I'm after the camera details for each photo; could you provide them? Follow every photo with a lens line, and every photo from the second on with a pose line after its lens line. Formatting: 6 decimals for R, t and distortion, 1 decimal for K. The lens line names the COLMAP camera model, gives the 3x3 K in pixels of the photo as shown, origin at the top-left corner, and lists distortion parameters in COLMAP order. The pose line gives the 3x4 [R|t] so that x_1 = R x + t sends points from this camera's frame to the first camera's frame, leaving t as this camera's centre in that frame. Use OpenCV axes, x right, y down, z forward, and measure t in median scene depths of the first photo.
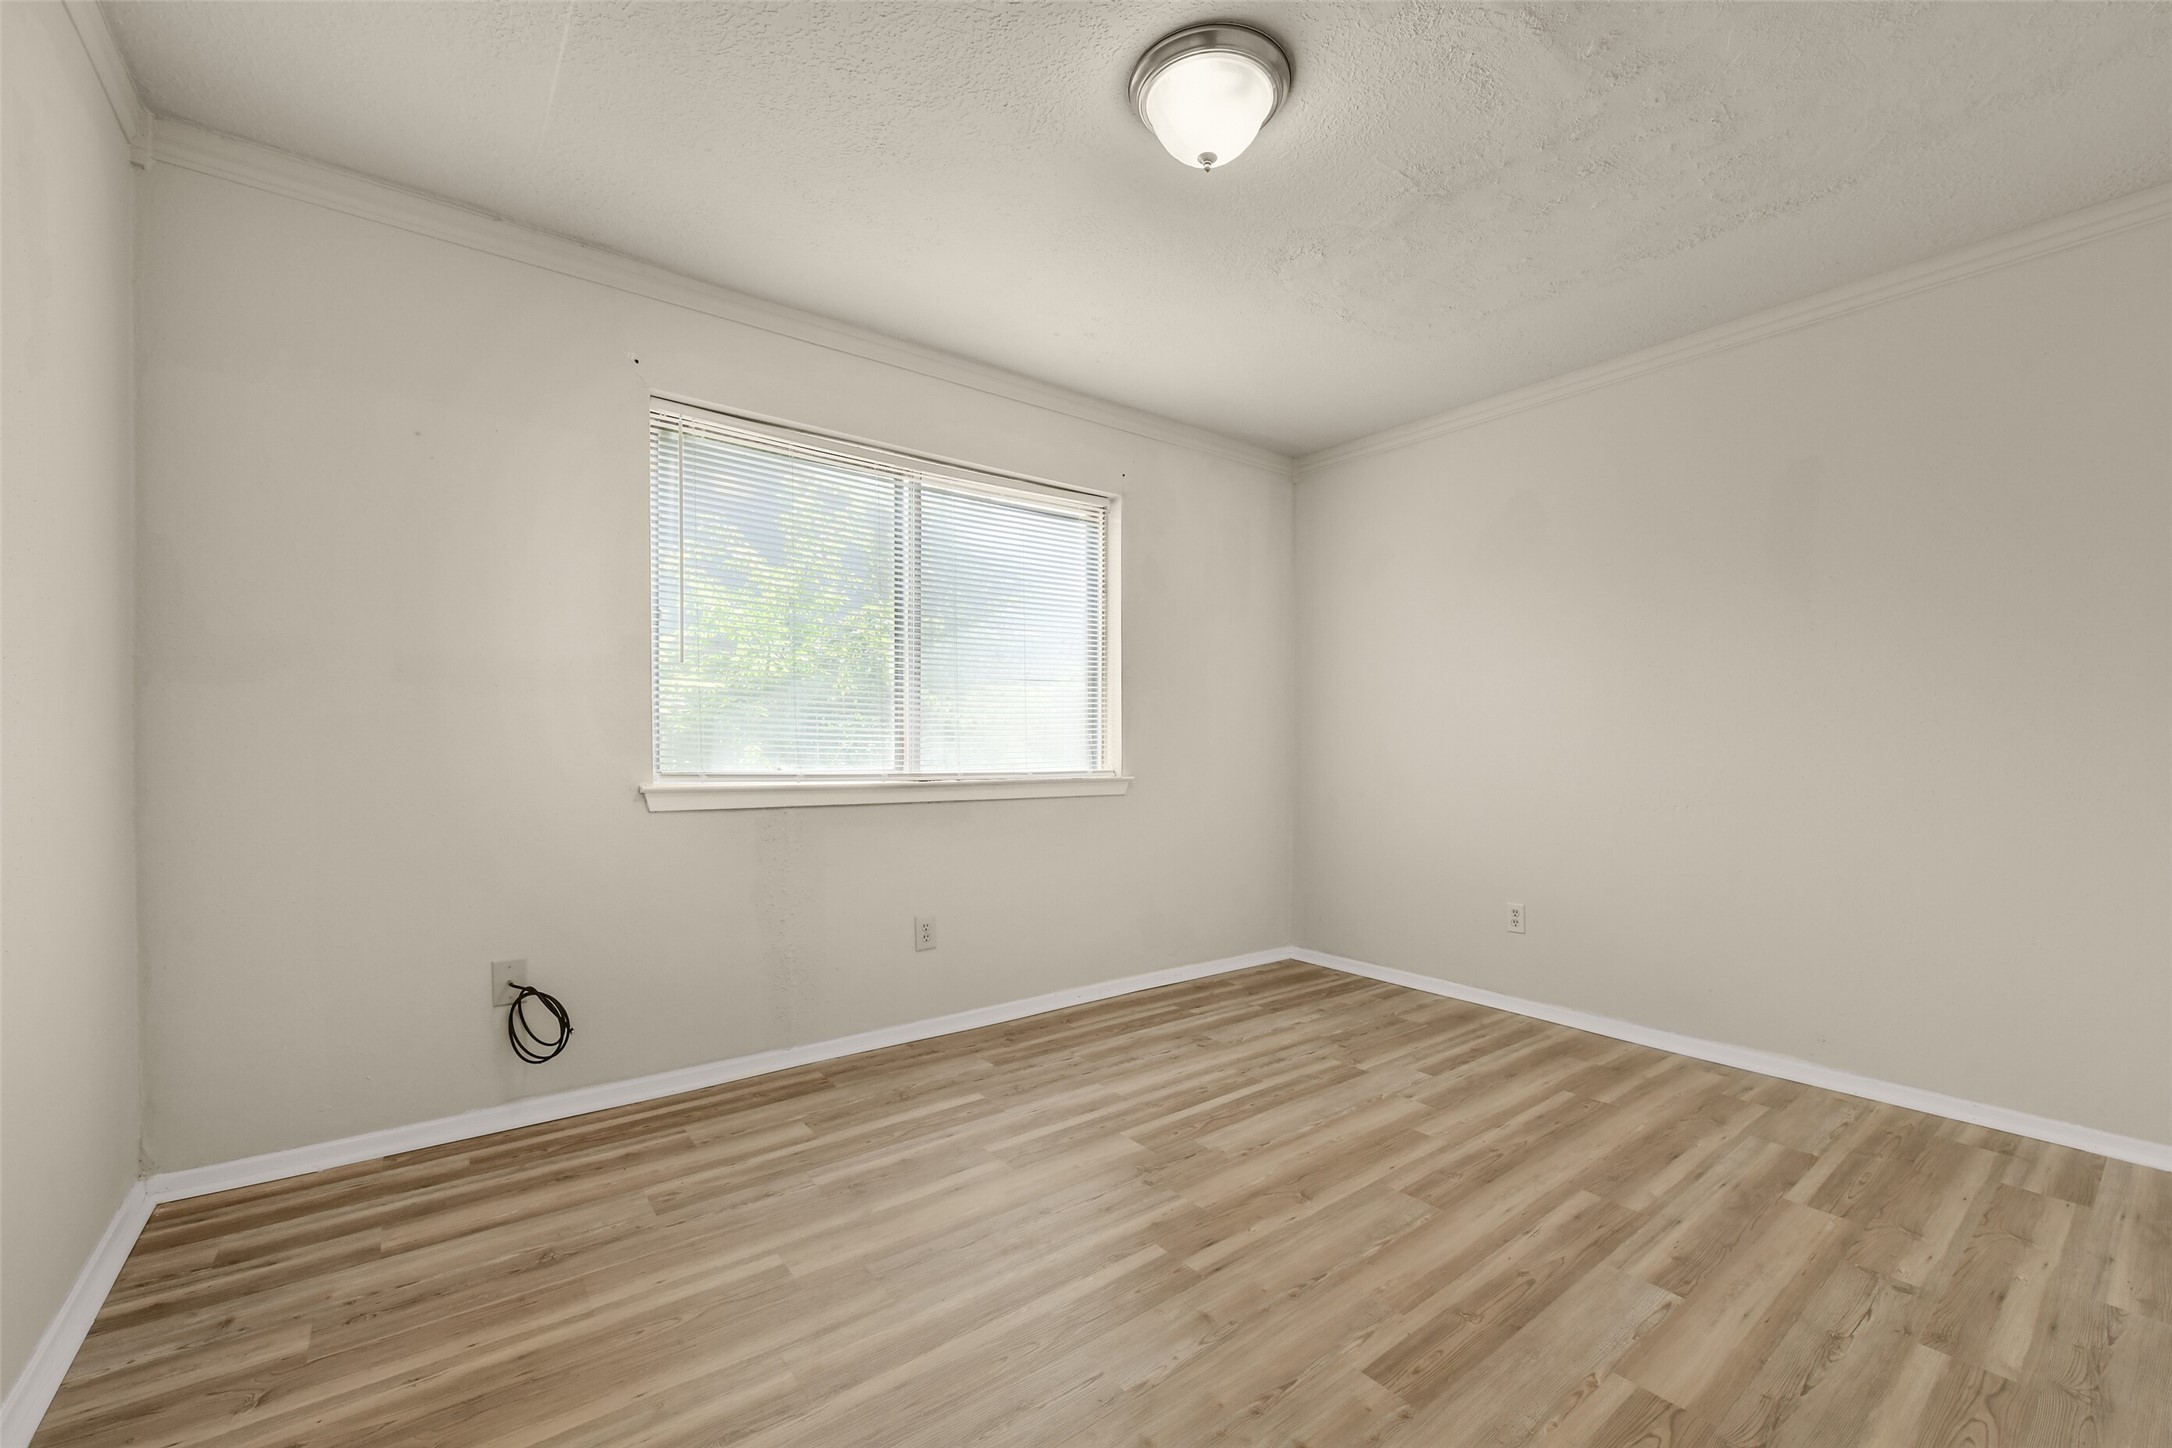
lens RADIAL K [[887.7, 0, 1092.5], [0, 887.7, 722.3], [0, 0, 1]] dist [-0.005727, -0.000444]
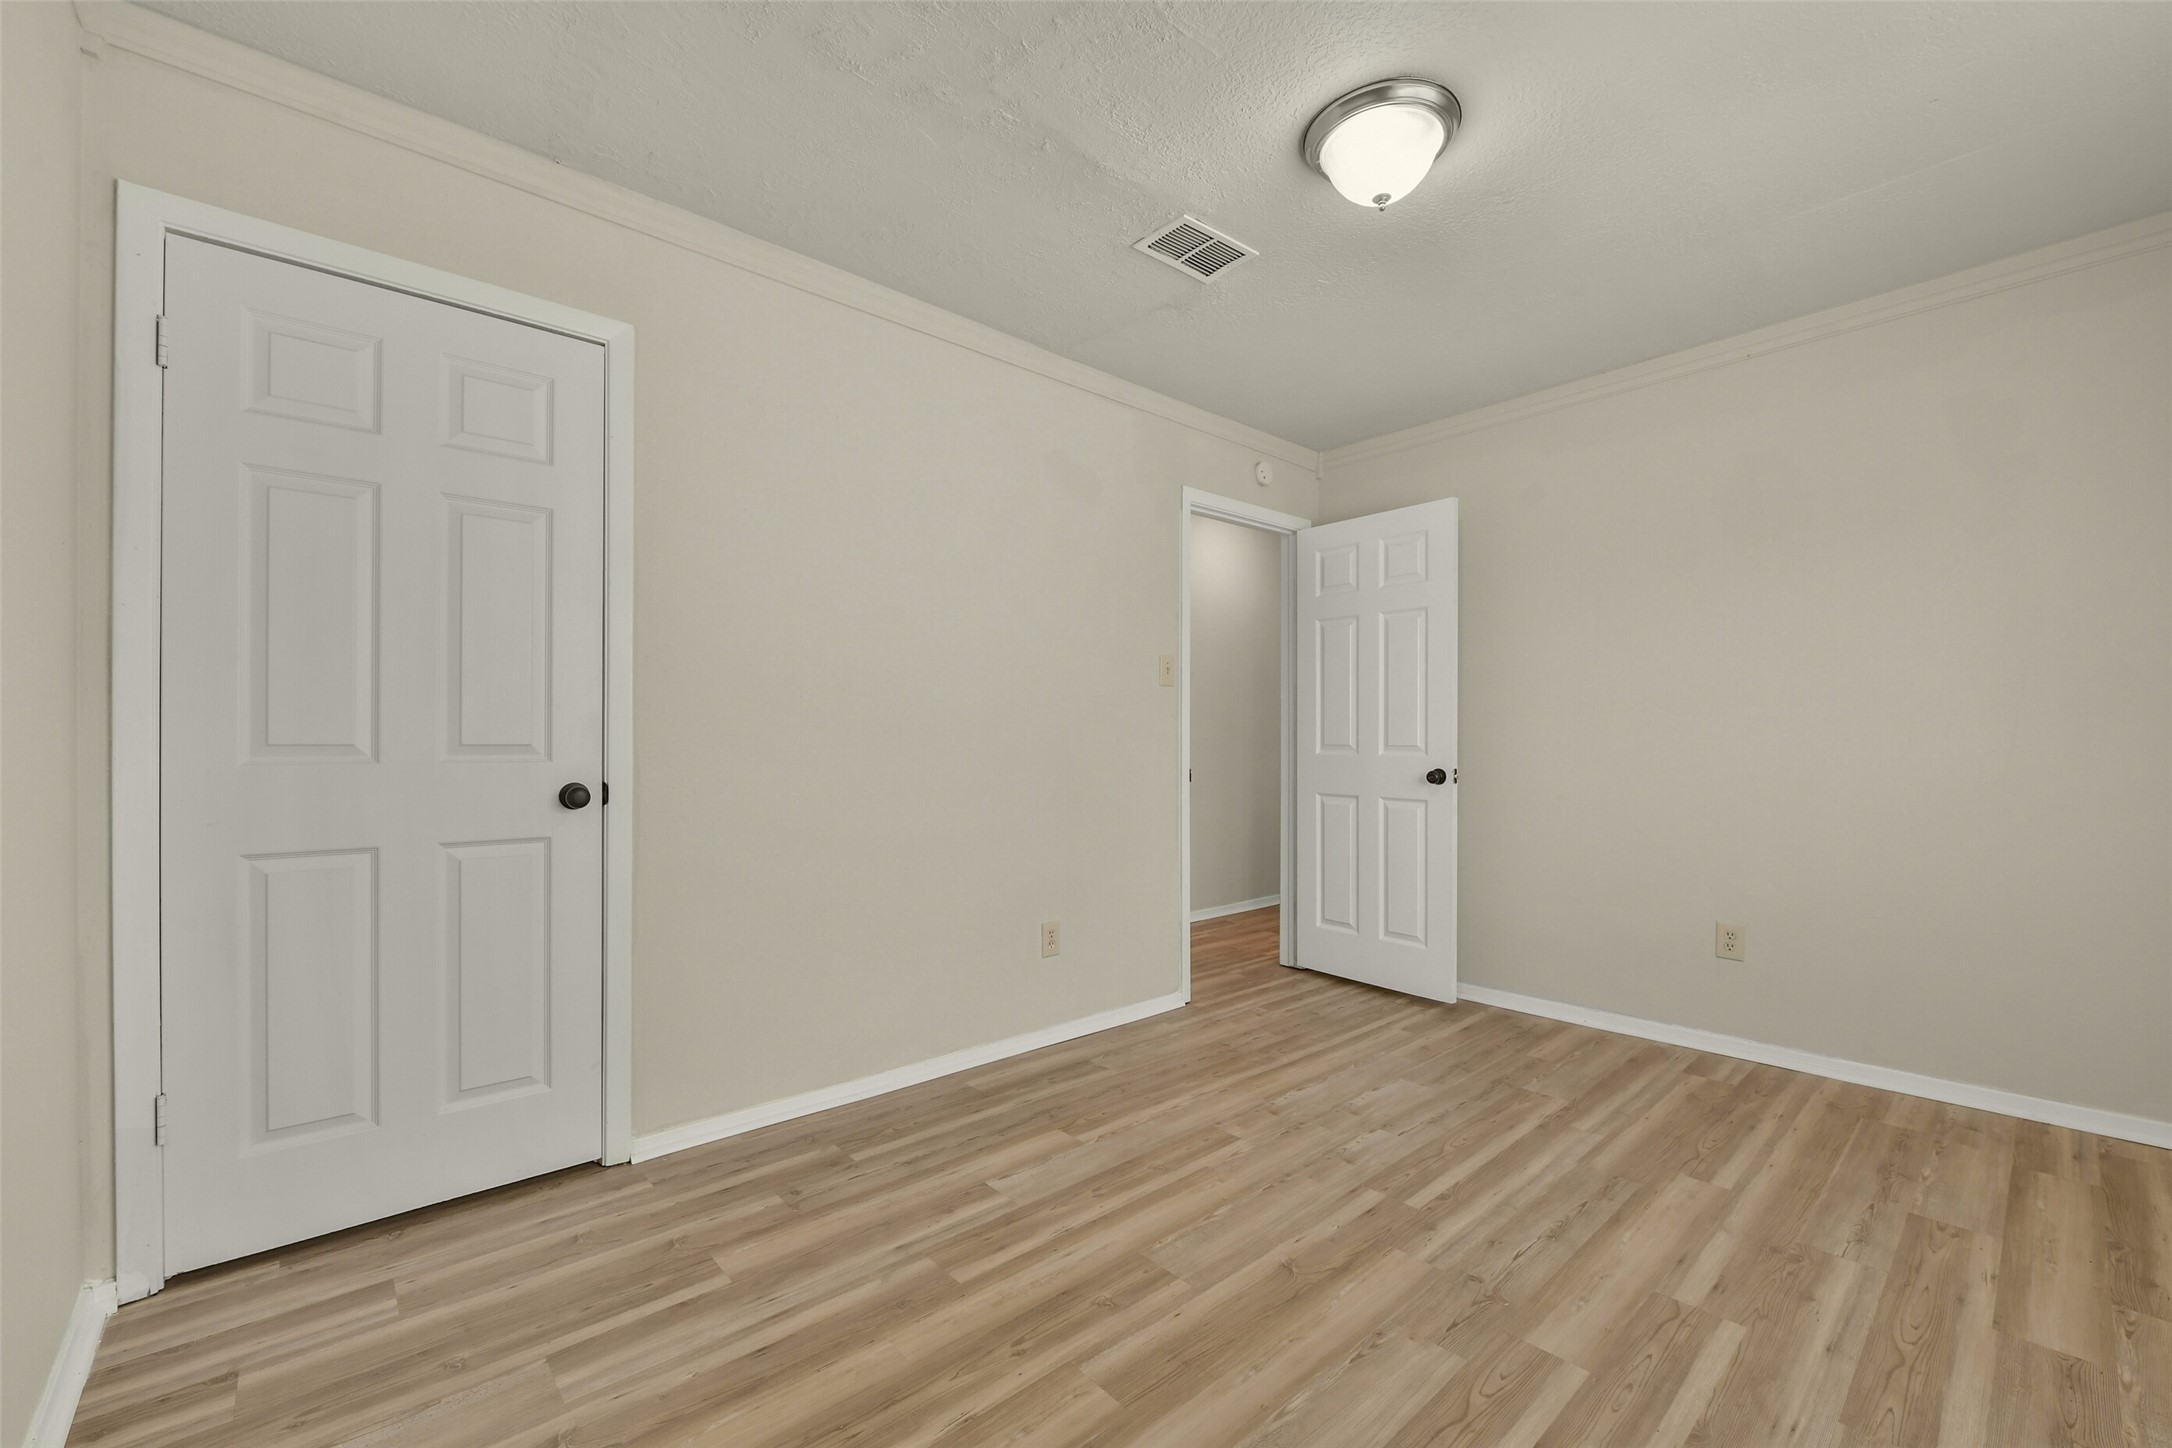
lens RADIAL K [[887.7, 0, 1092.5], [0, 887.7, 722.3], [0, 0, 1]] dist [-0.005727, -0.000444]
pose [[-0.997319, -0.006467, -0.072887, 0.538658], [-0.003663, 0.999250, -0.038543, 0.037091], [0.073081, -0.038173, -0.996595, 2.025248]]
